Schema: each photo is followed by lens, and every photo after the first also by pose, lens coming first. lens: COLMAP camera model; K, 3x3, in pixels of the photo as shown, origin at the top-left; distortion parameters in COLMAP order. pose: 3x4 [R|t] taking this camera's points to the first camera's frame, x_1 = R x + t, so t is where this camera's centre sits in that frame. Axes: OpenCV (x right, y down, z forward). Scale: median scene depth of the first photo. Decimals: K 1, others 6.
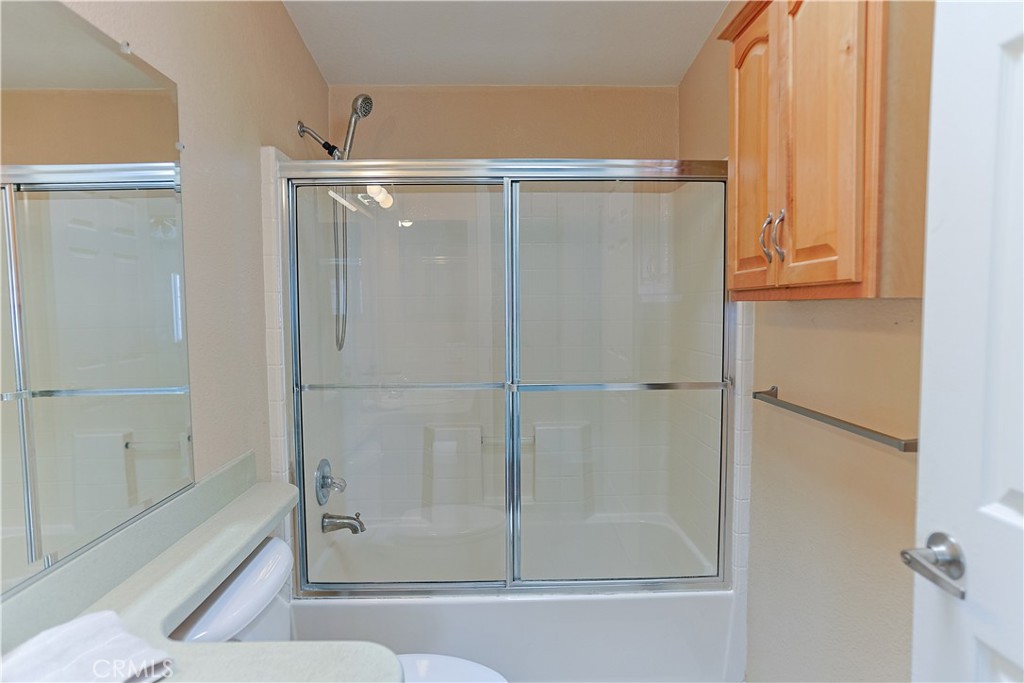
lens RADIAL K [[577.9, 0, 512.0], [0, 577.9, 341.5], [0, 0, 1]] dist [-0.057309, 0.046462]
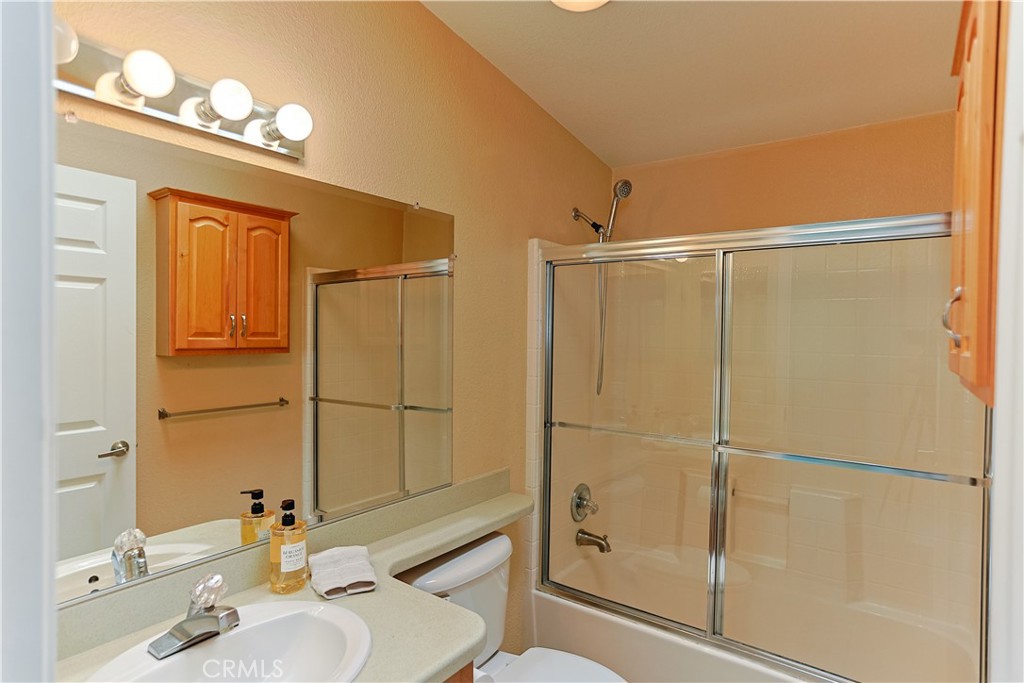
lens RADIAL K [[577.9, 0, 512.0], [0, 577.9, 341.5], [0, 0, 1]] dist [-0.057309, 0.046462]
pose [[0.779443, 0.031469, -0.625682, 0.343976], [-0.056032, 0.998237, -0.019594, -0.068889], [0.623962, 0.050331, 0.779832, -0.054651]]
